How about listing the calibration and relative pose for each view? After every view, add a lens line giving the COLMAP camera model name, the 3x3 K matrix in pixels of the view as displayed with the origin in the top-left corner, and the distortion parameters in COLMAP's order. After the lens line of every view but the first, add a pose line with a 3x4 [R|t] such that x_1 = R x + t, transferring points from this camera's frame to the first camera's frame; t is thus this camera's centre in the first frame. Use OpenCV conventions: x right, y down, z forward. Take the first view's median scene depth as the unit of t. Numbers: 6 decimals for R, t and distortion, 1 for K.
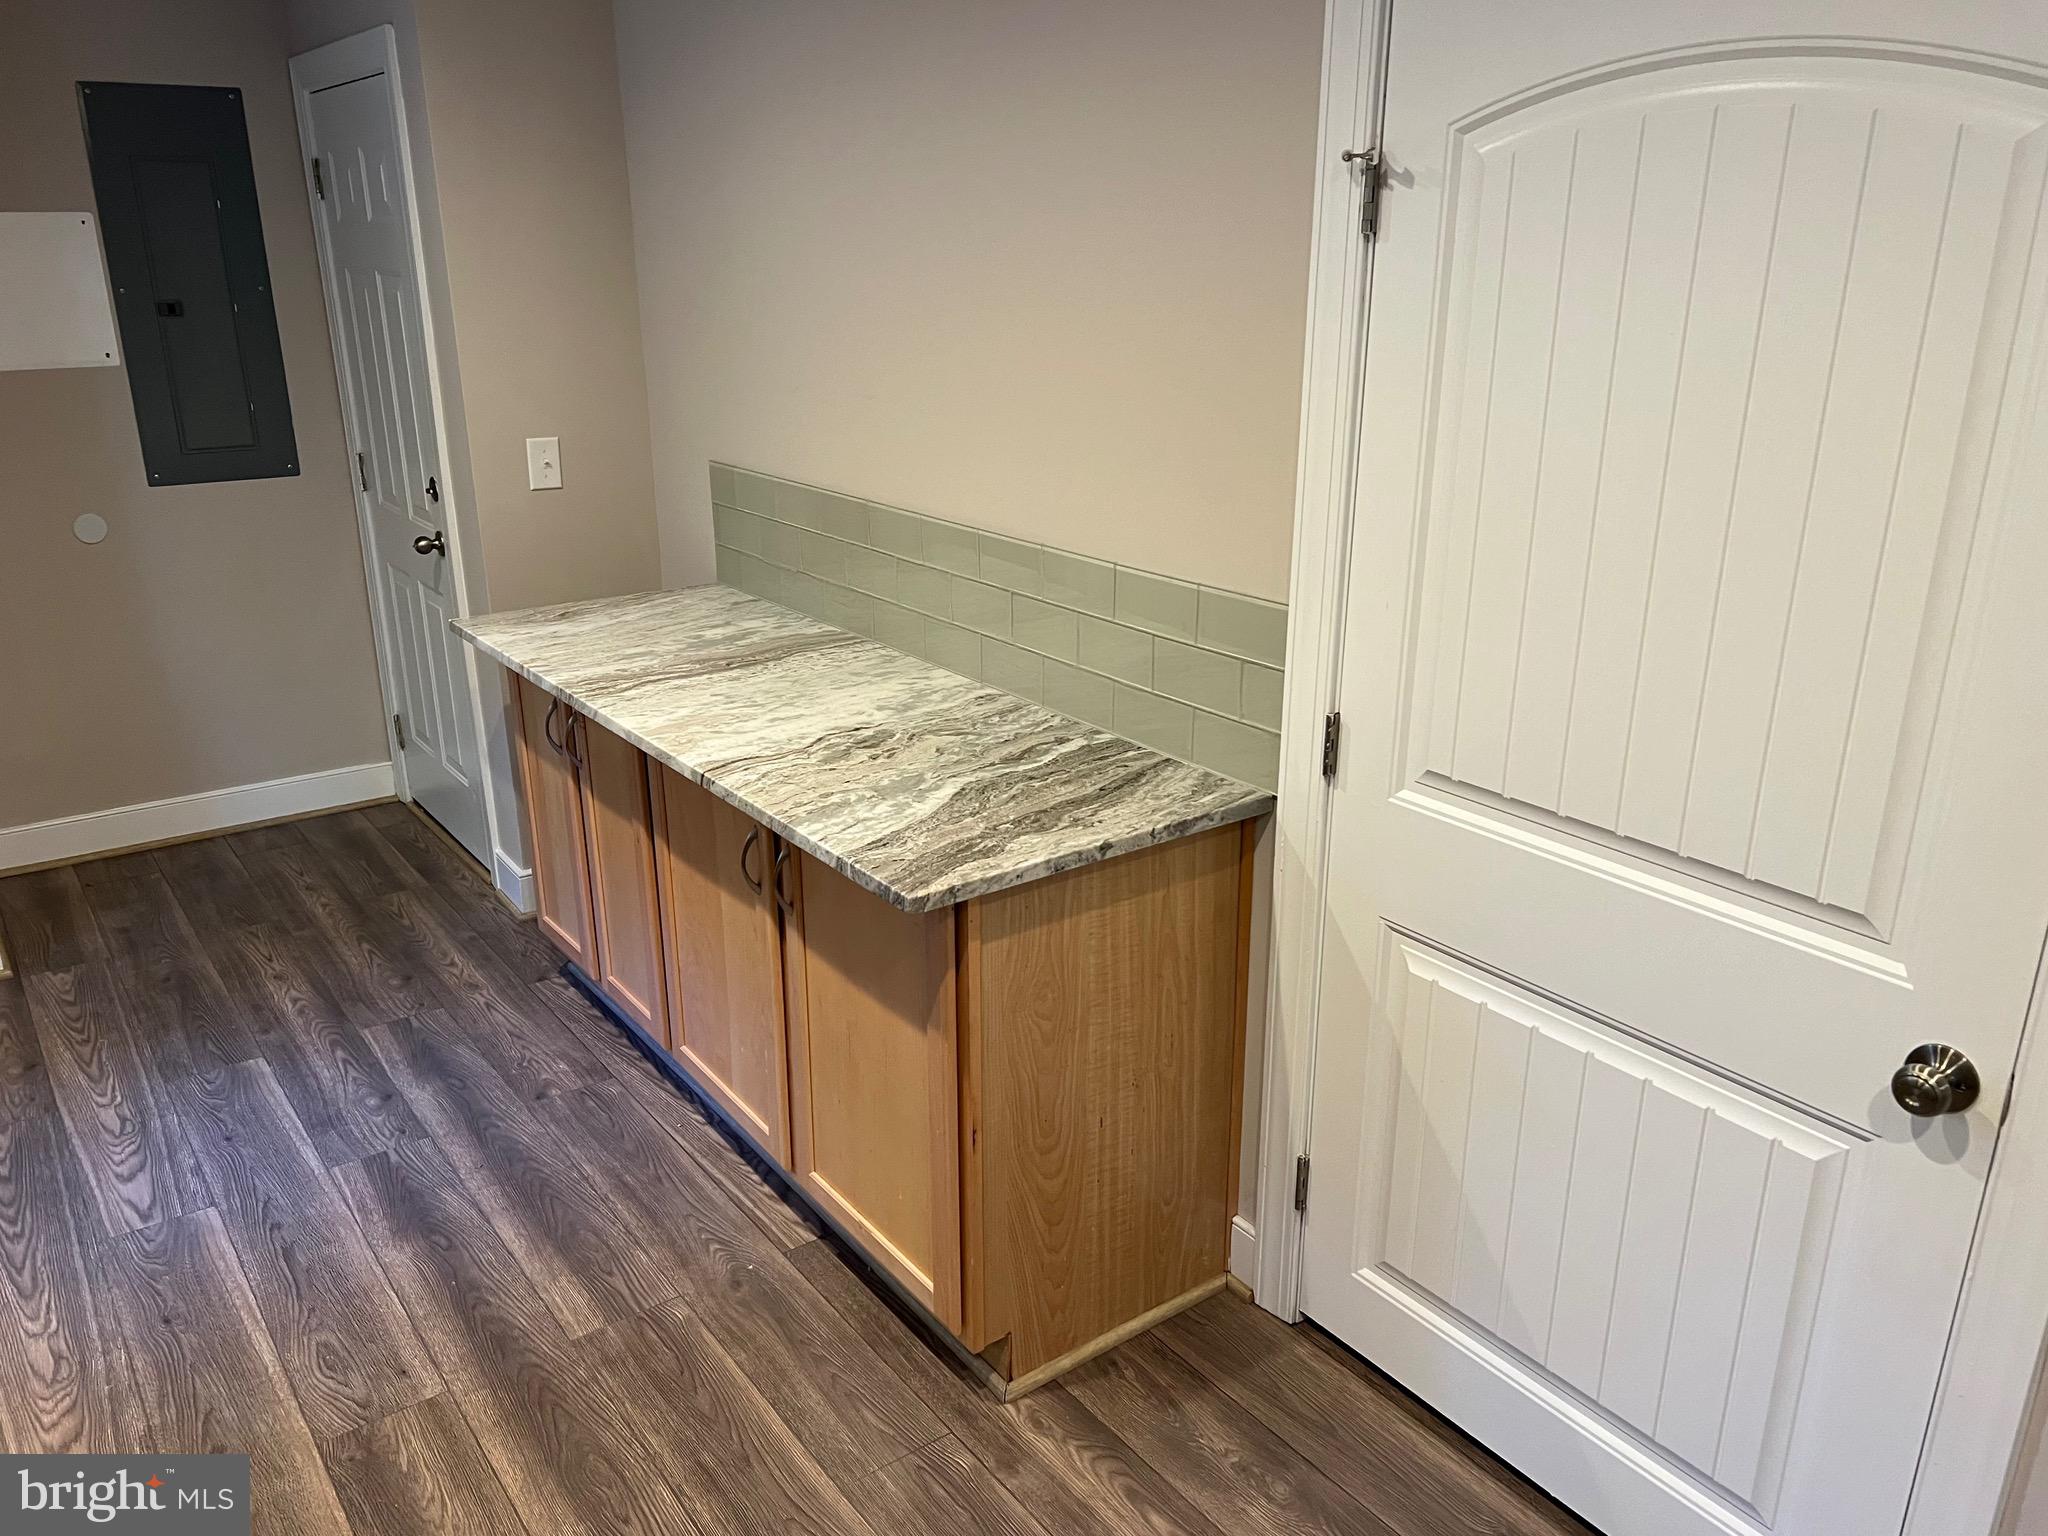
lens RADIAL K [[1555.9, 0, 1000.1], [0, 1555.9, 800.1], [0, 0, 1]] dist [0.051906, -0.062314]
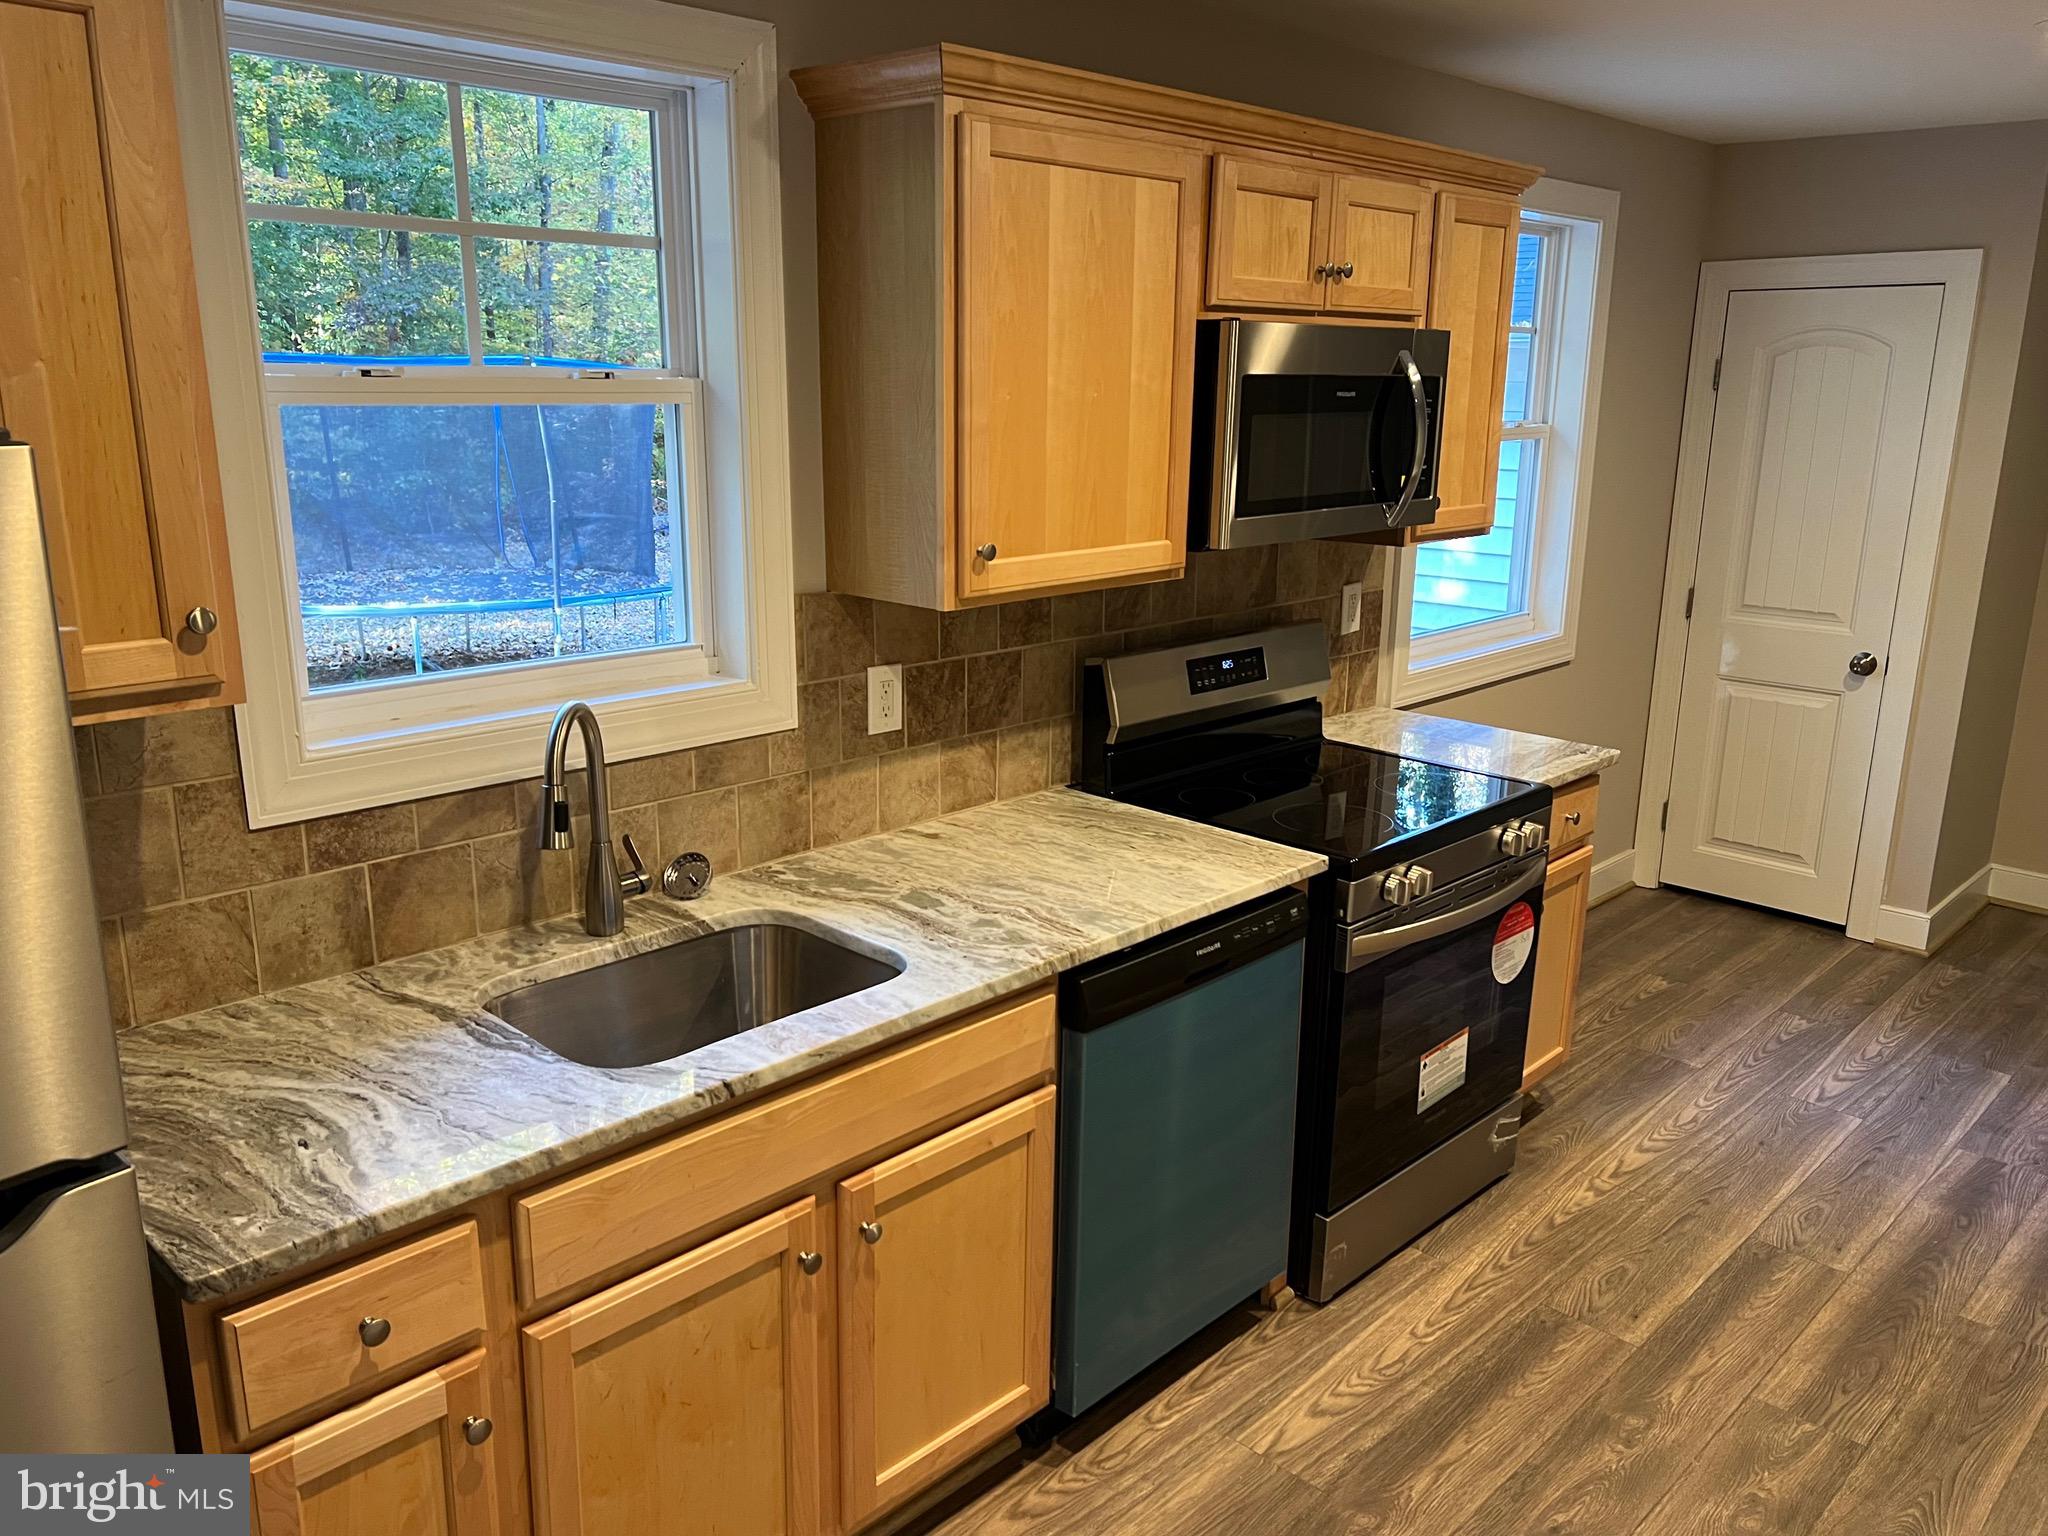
lens RADIAL K [[1555.9, 0, 1014.5], [0, 1555.9, 780.9], [0, 0, 1]] dist [0.051906, -0.062314]
pose [[0.180432, 0.269383, -0.945979, 0.558896], [-0.358274, 0.913692, 0.191852, 0.003908], [0.916015, 0.304304, 0.261372, -0.076057]]
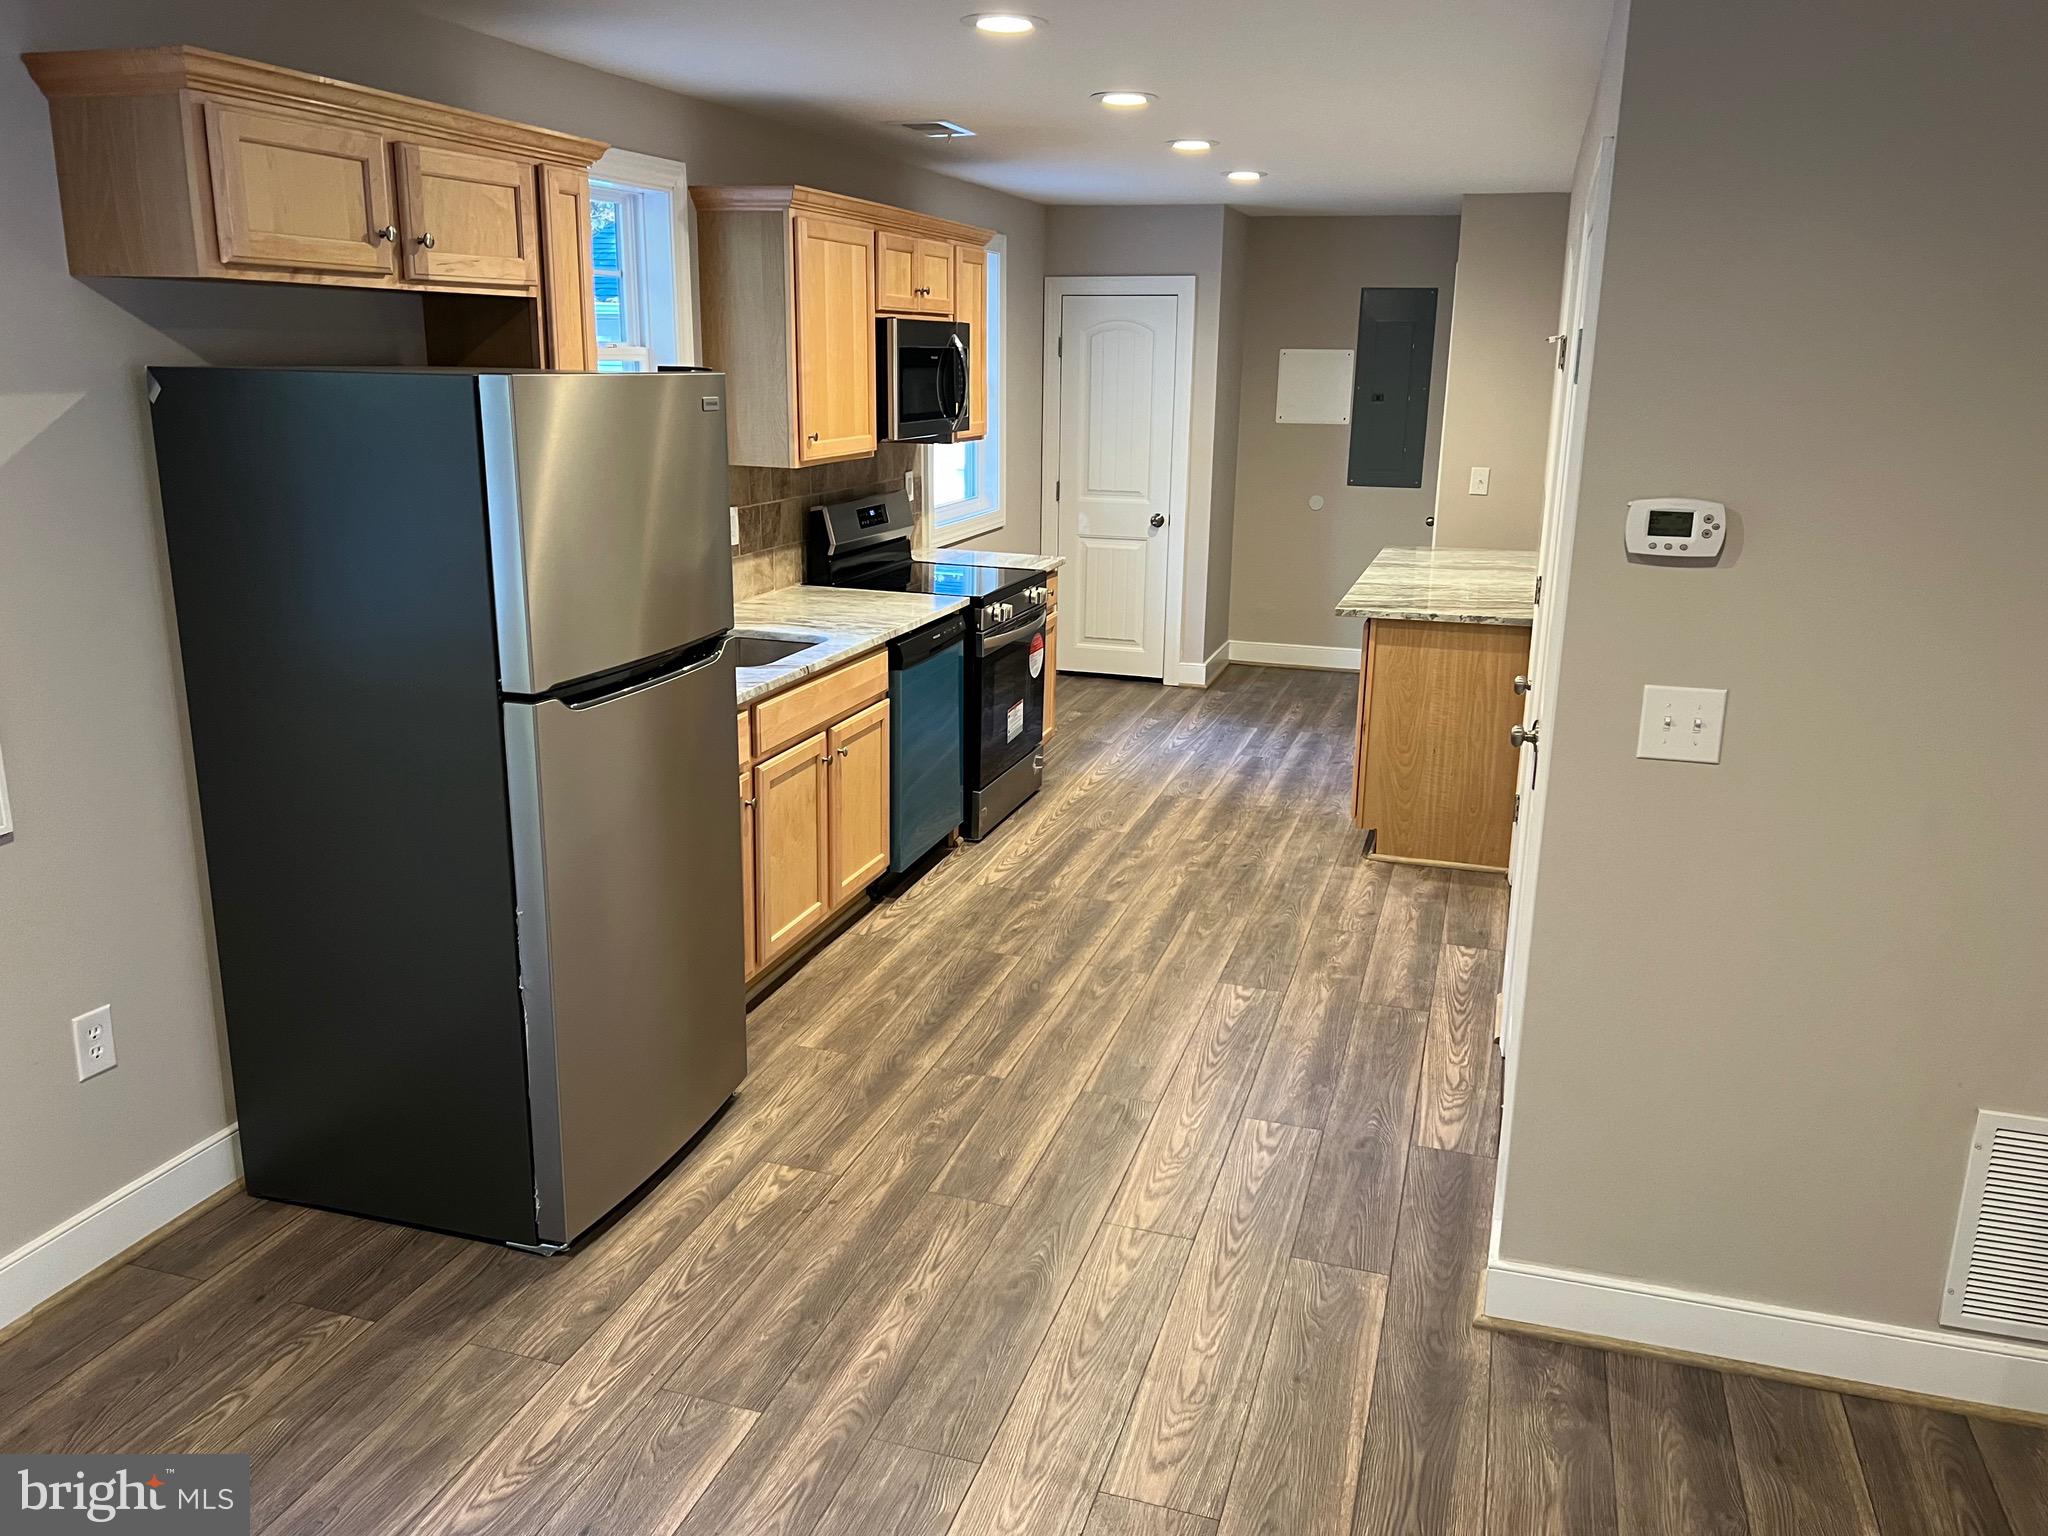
lens RADIAL K [[1555.9, 0, 1022.5], [0, 1555.9, 778.9], [0, 0, 1]] dist [0.051906, -0.062314]
pose [[0.602300, 0.236969, -0.762286, 1.240759], [-0.301831, 0.951635, 0.057347, 0.253575], [0.739008, 0.195541, 0.644694, -0.776519]]
